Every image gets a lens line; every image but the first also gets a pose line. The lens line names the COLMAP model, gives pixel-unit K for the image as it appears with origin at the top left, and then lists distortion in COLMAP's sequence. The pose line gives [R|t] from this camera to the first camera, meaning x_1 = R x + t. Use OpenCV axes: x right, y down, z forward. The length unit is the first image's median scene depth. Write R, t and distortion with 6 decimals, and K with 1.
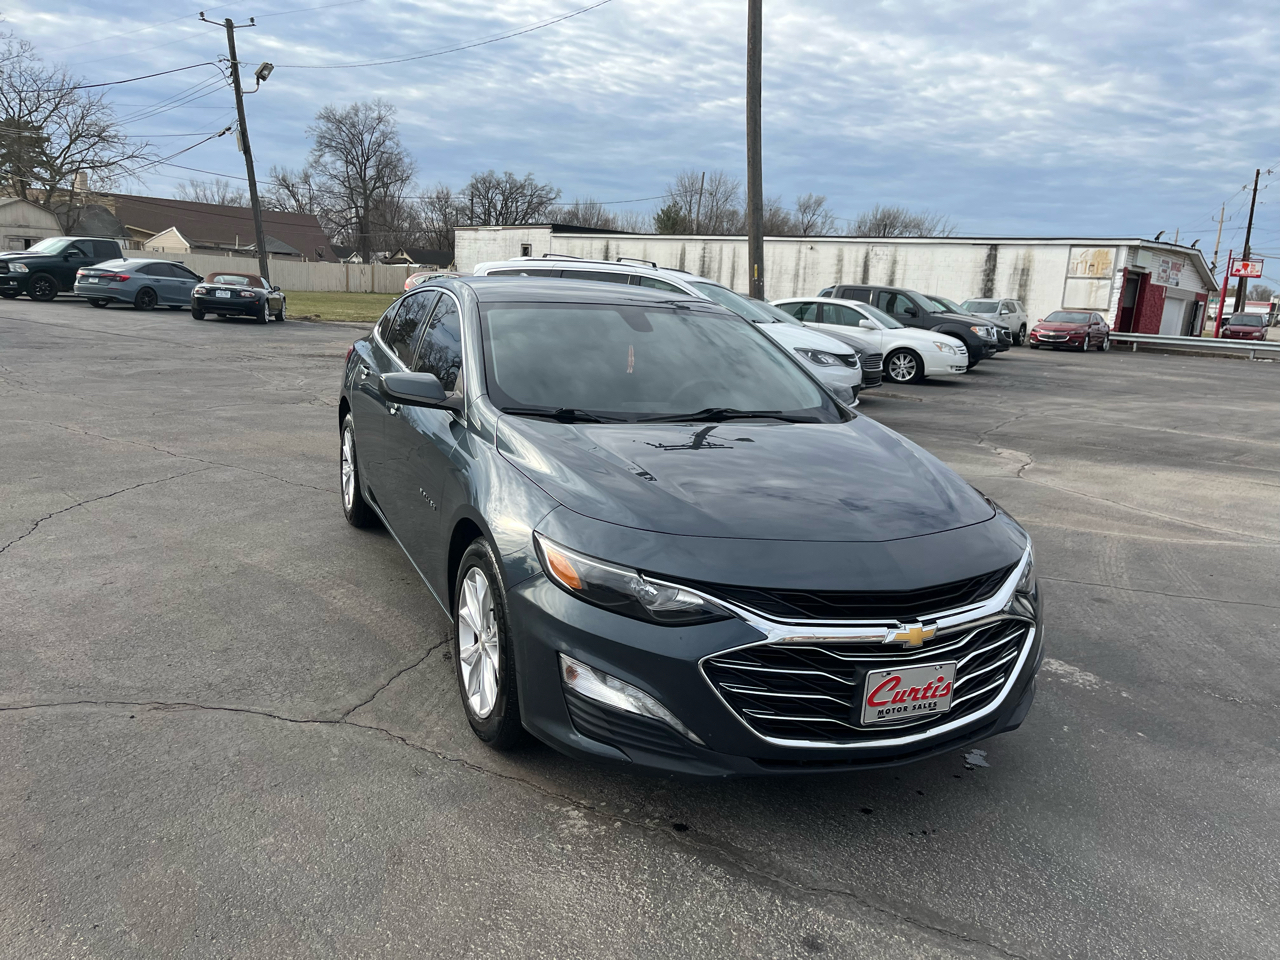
lens RADIAL K [[970.0, 0, 651.5], [0, 970.0, 487.5], [0, 0, 1]] dist [0.070172, -0.094923]
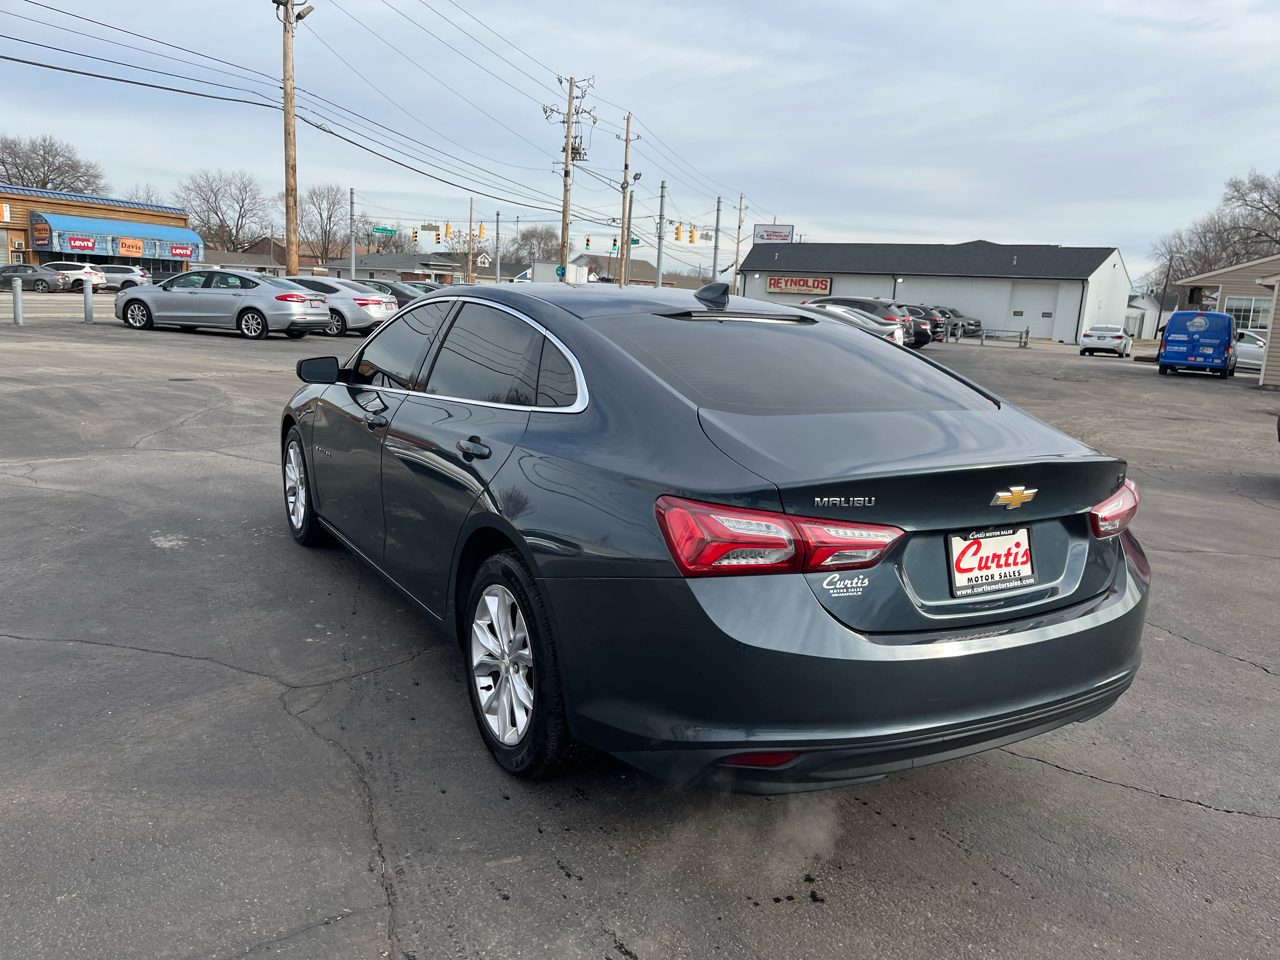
lens RADIAL K [[970.0, 0, 648.6], [0, 970.0, 480.4], [0, 0, 1]] dist [0.070172, -0.094923]
pose [[-0.987680, -0.092707, -0.126067, -0.005082], [-0.133492, 0.919533, 0.369646, -0.074869], [0.081654, 0.381921, -0.920581, 0.368563]]
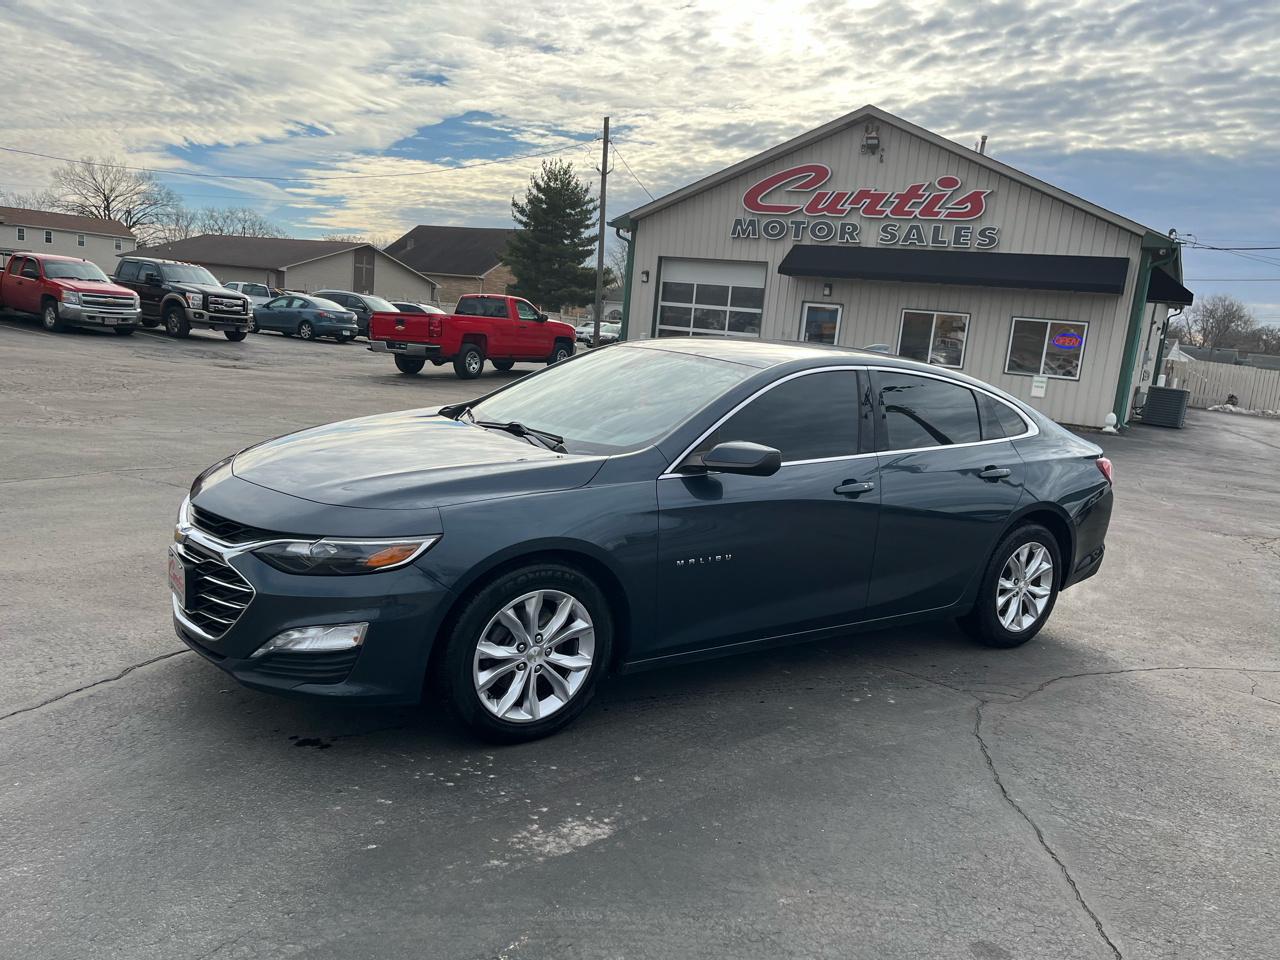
lens RADIAL K [[970.0, 0, 652.4], [0, 970.0, 490.0], [0, 0, 1]] dist [0.070172, -0.094923]
pose [[0.182080, 0.122232, -0.975657, 0.181961], [-0.275161, 0.958934, 0.068785, -0.019324], [0.943999, 0.255938, 0.208236, 0.140987]]
